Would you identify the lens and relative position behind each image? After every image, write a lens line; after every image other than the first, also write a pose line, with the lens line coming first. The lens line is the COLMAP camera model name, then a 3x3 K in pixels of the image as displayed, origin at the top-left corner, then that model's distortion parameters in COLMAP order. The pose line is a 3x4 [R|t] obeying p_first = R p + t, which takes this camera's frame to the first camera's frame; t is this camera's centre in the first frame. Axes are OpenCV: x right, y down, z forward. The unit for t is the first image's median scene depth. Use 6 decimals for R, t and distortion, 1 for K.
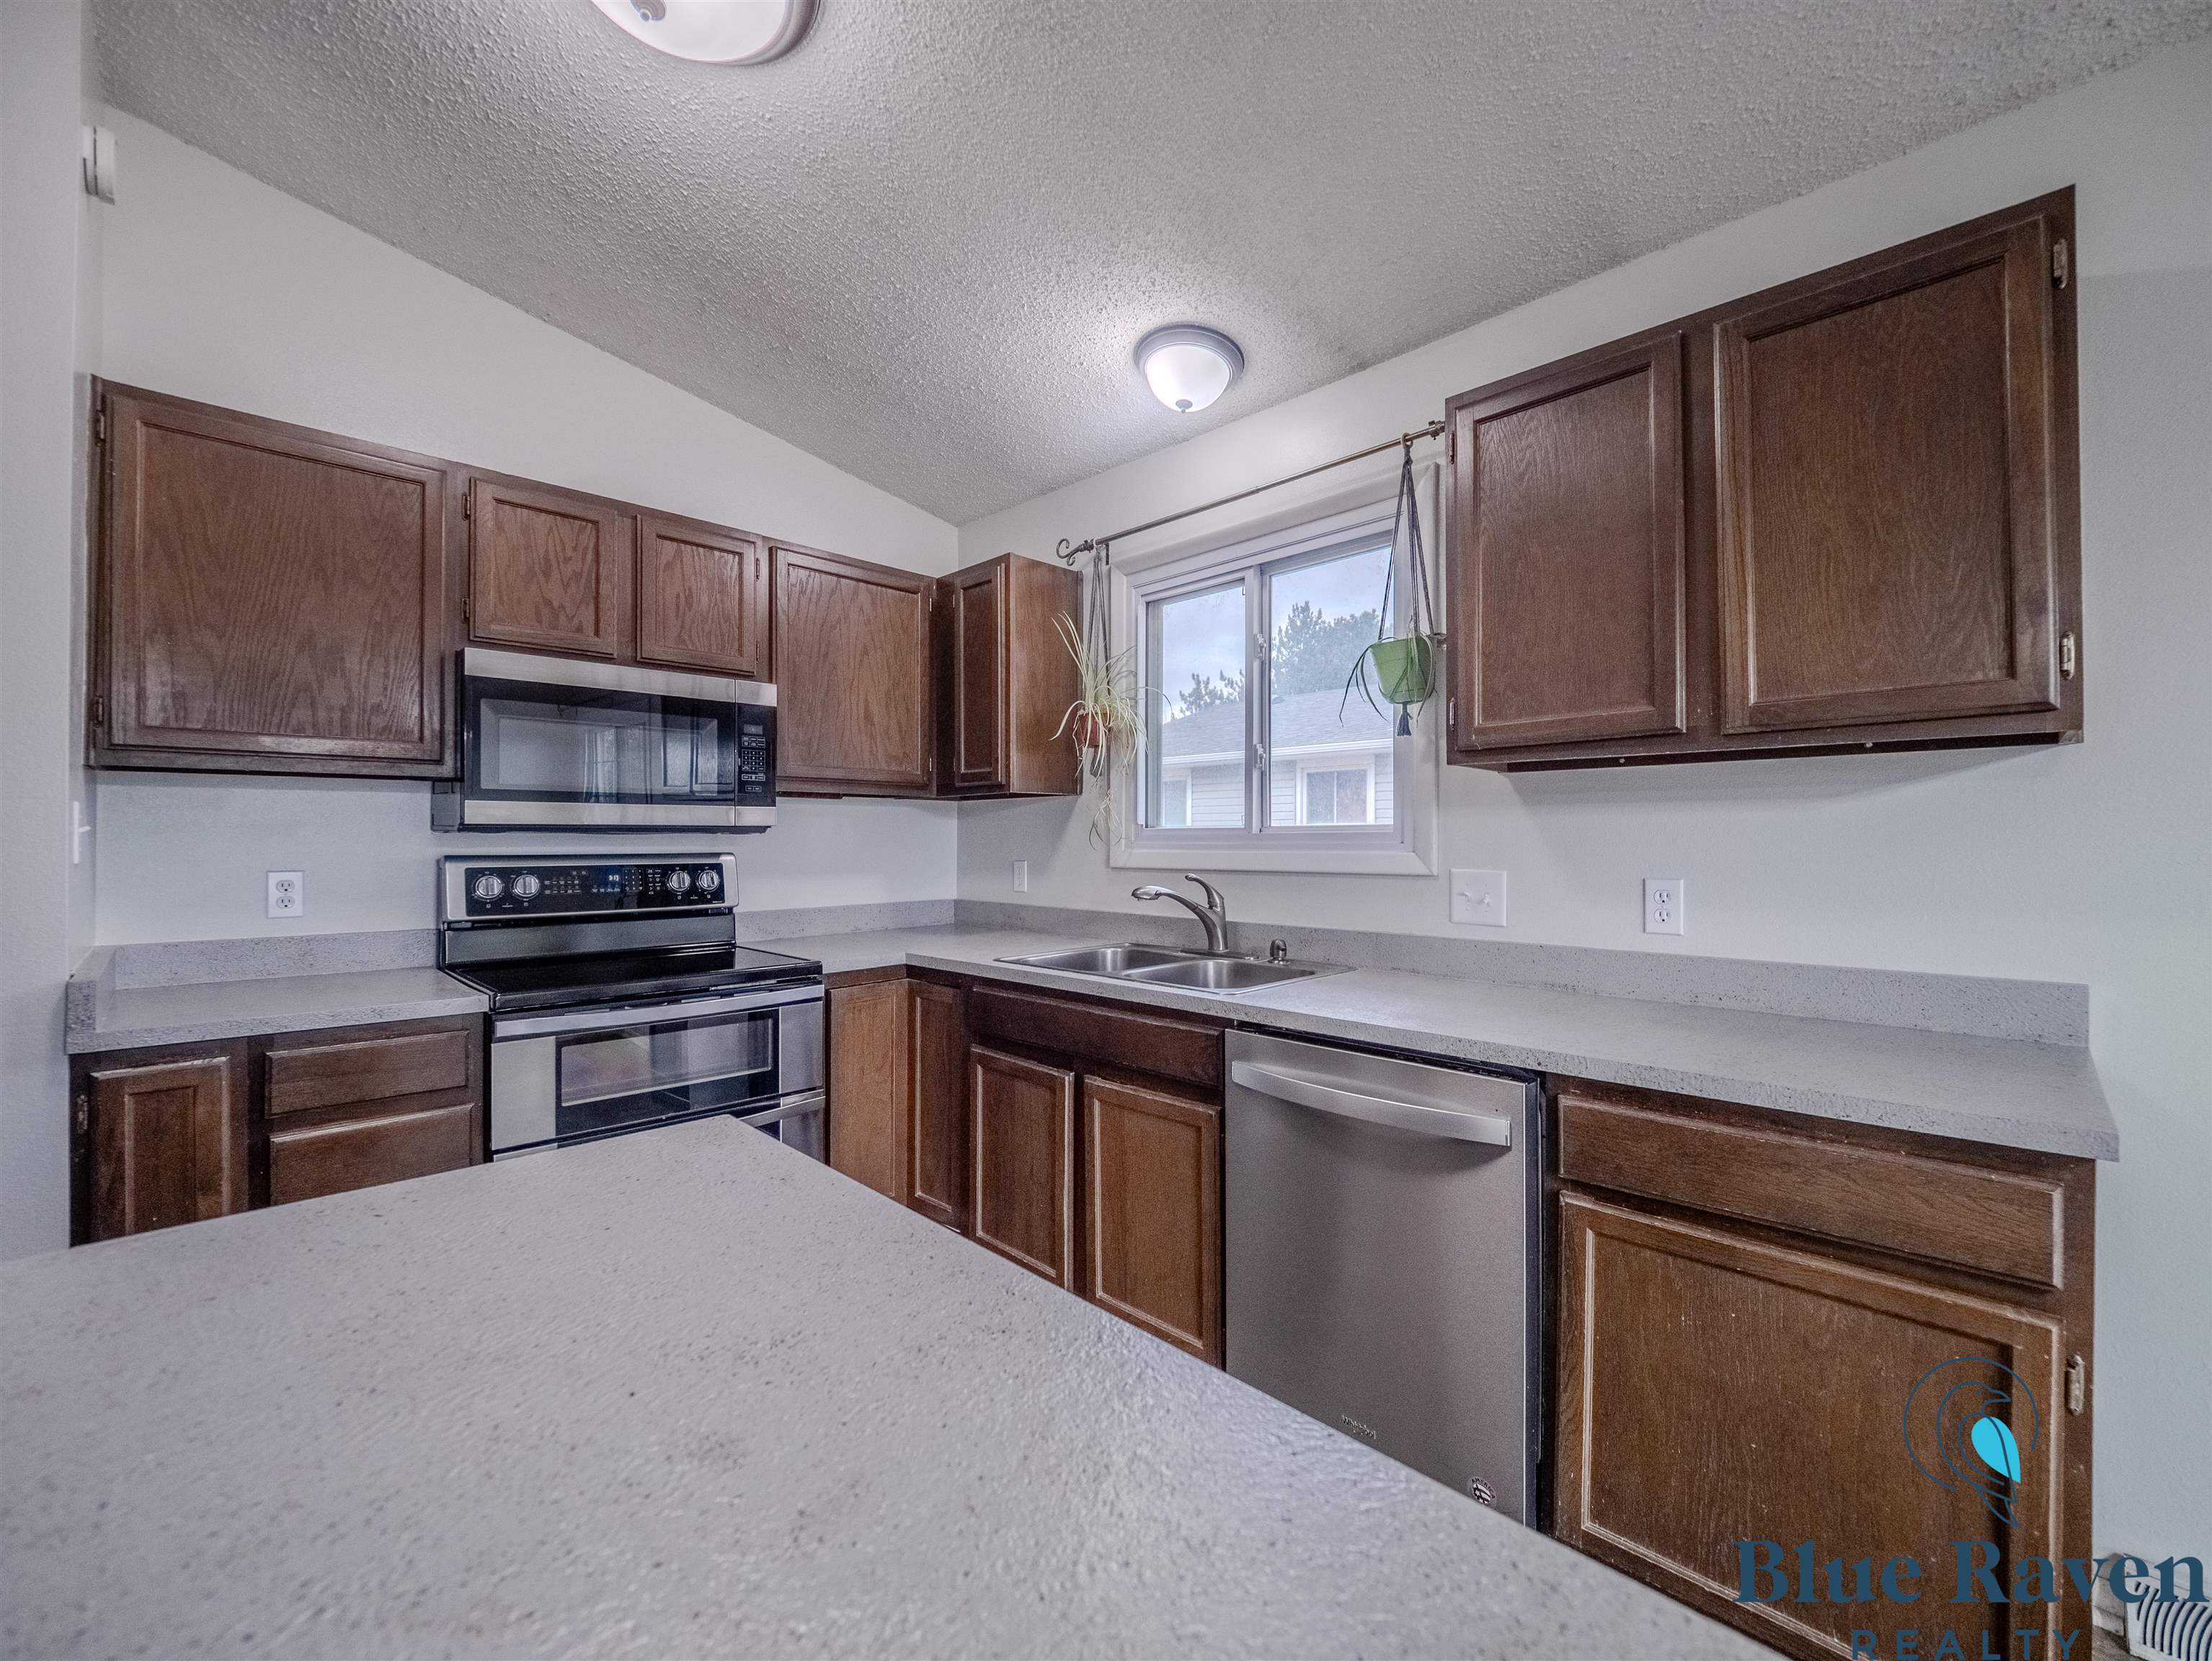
lens RADIAL K [[921.4, 0, 1088.9], [0, 921.4, 830.9], [0, 0, 1]] dist [0.014913, -0.011710]
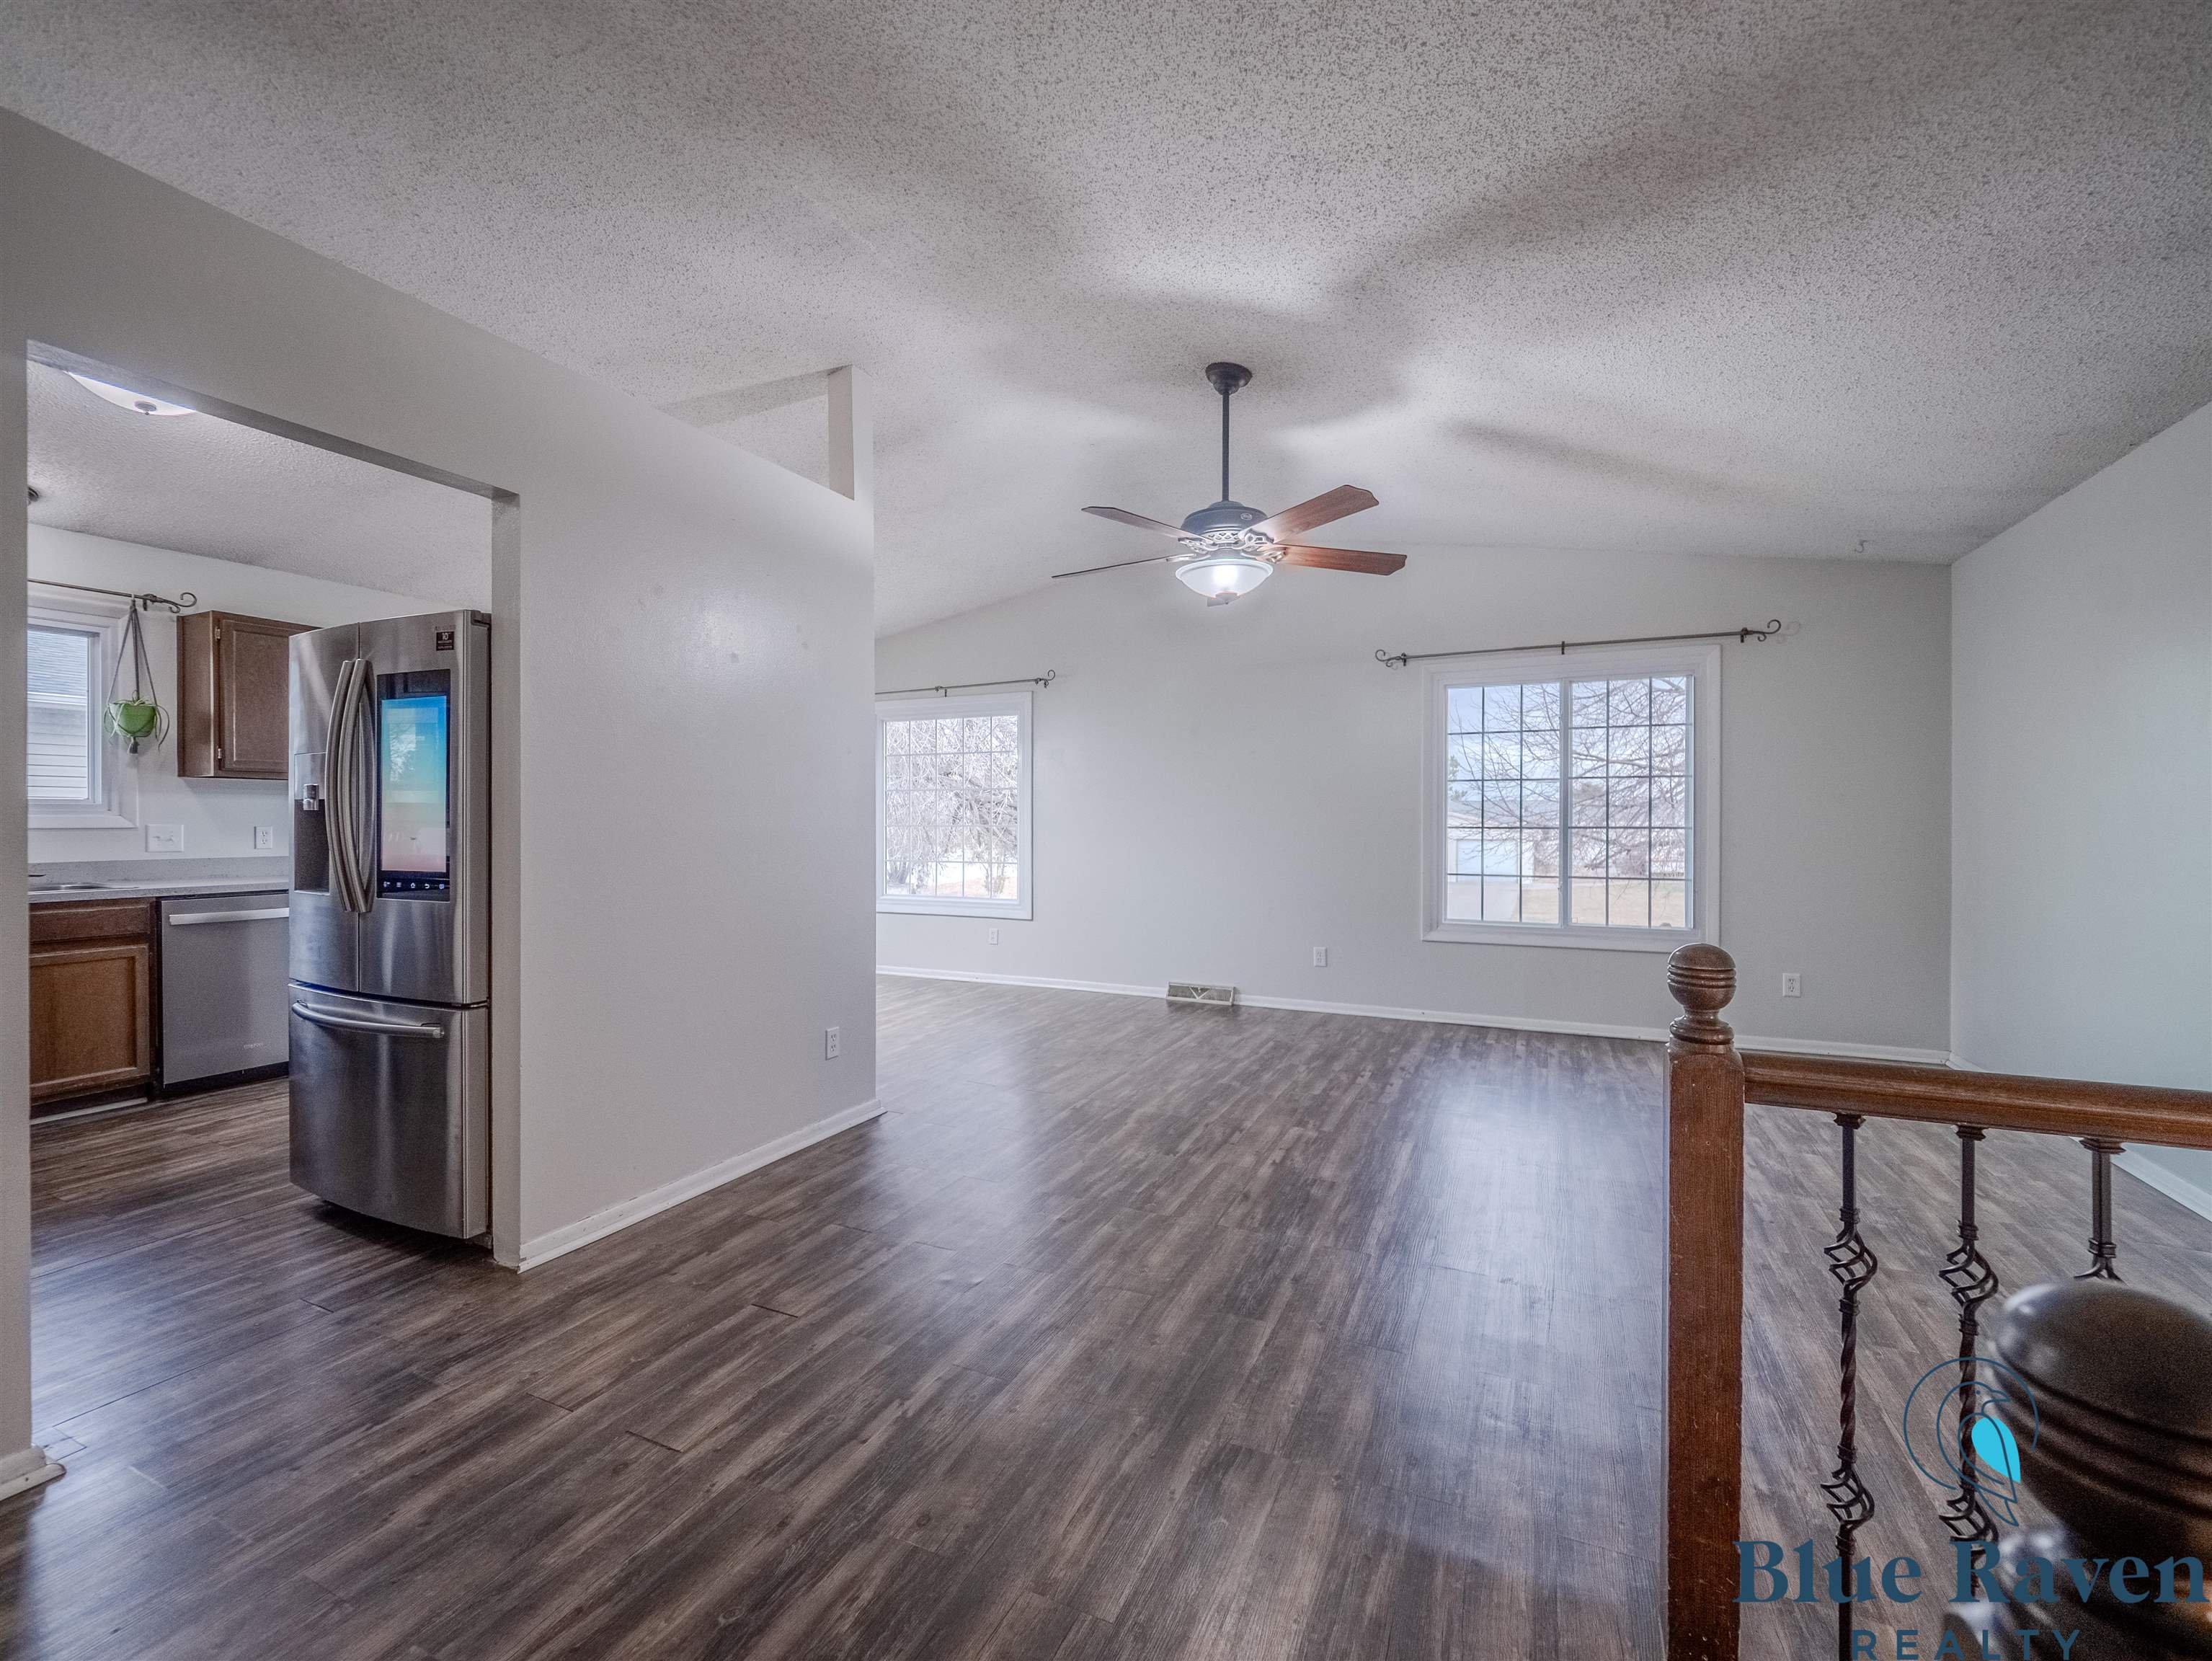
lens RADIAL K [[936.7, 0, 1106.0], [0, 936.7, 830.5], [0, 0, 1]] dist [0.021526, -0.013281]
pose [[-0.344645, -0.010082, 0.938679, -1.711133], [-0.015804, 0.999863, 0.004937, 0.010218], [-0.938600, -0.013133, -0.344757, -0.159606]]
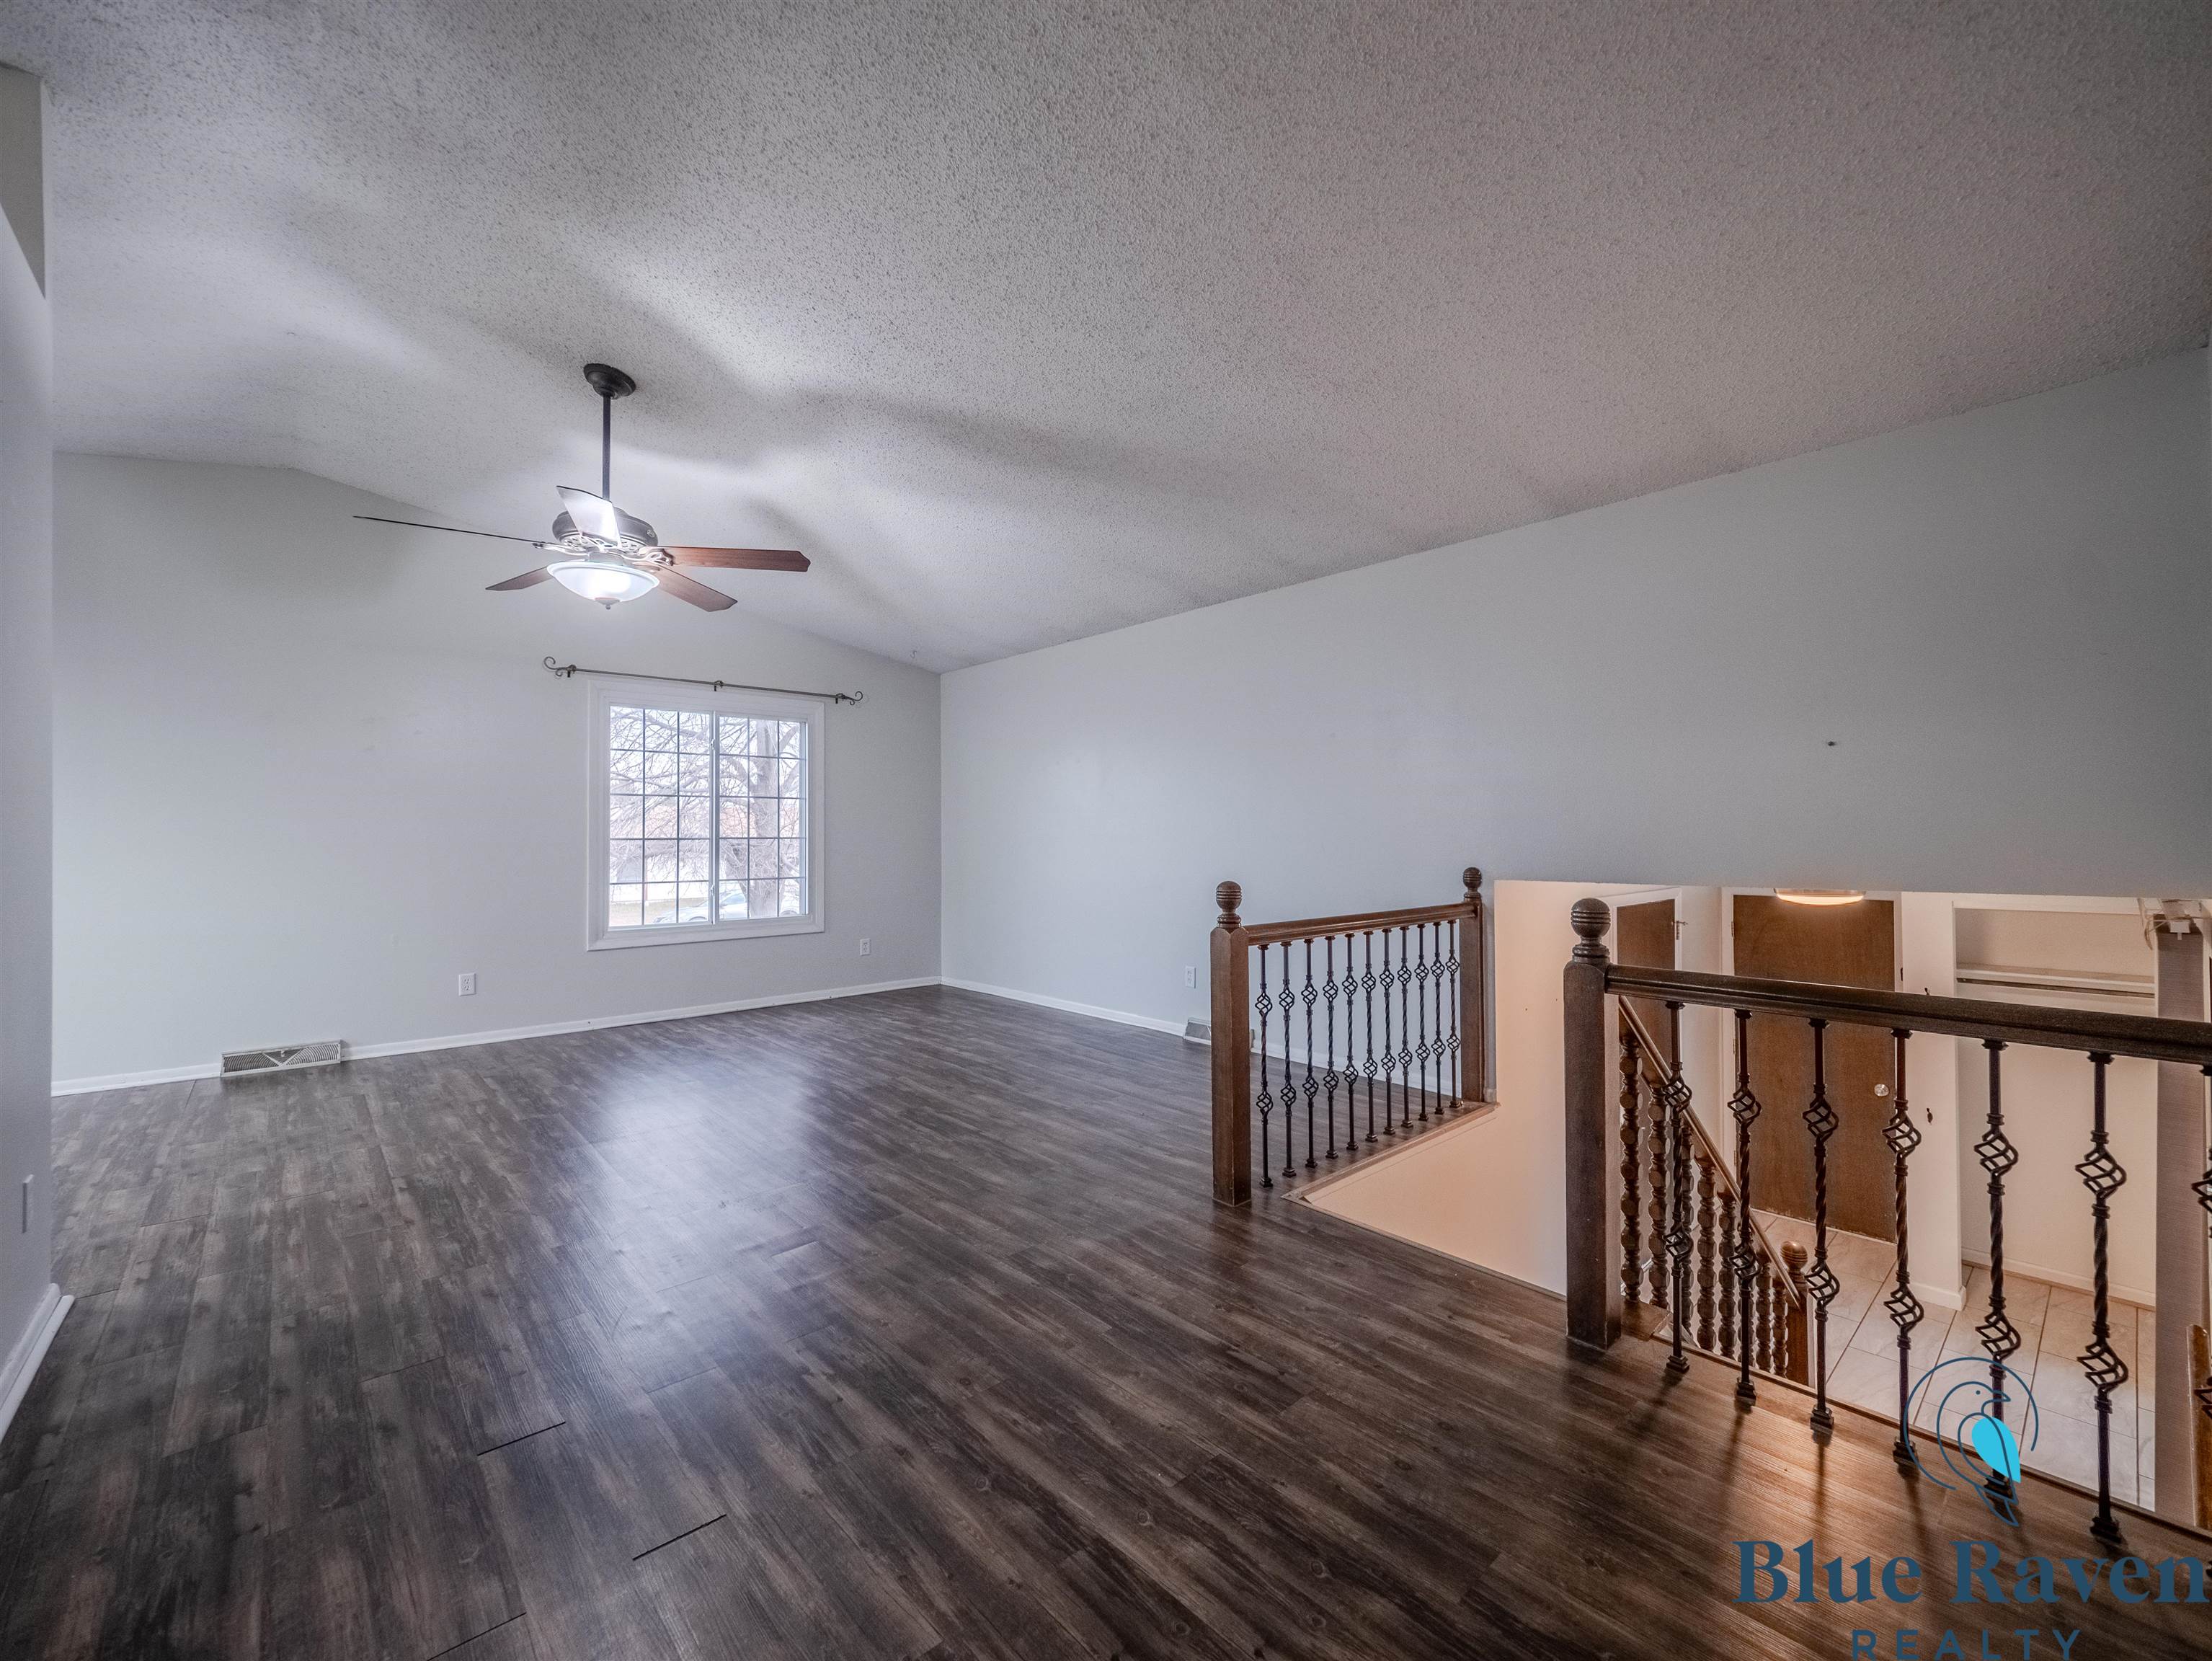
lens RADIAL K [[921.4, 0, 1088.9], [0, 921.4, 830.9], [0, 0, 1]] dist [0.014913, -0.011710]
pose [[-0.997749, 0.003983, 0.066943, -1.278000], [0.002622, 0.999789, -0.020397, 0.029514], [-0.067010, -0.020176, -0.997548, 0.449409]]
